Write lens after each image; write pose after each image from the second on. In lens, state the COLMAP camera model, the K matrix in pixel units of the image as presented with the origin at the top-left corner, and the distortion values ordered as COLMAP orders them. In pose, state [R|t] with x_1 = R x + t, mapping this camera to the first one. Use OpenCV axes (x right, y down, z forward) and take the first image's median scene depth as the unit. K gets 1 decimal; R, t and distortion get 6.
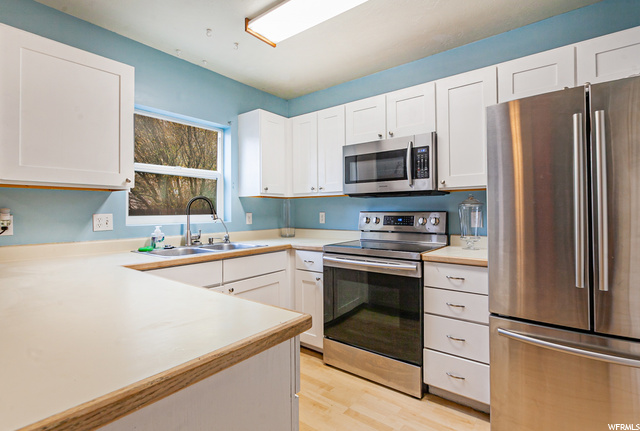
lens RADIAL K [[315.0, 0, 320.0], [0, 315.0, 215.5], [0, 0, 1]] dist [-0.001124, 0.000047]
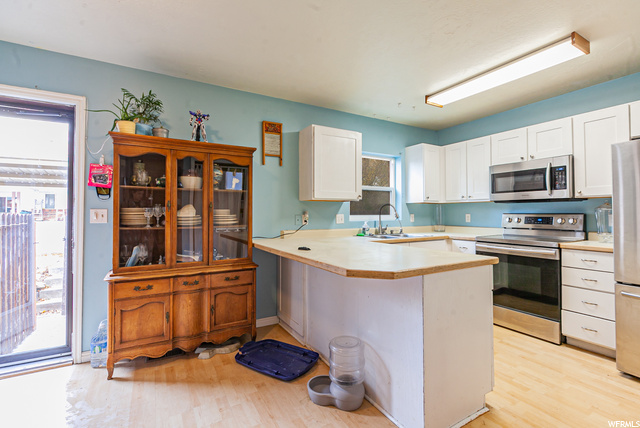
lens RADIAL K [[288.2, 0, 318.7], [0, 288.2, 211.1], [0, 0, 1]] dist [0.000299, -0.000491]
pose [[0.924155, 0.001377, -0.382015, -0.152823], [-0.008381, 0.999826, -0.016672, 0.005246], [0.381925, 0.018610, 0.924006, -0.510125]]
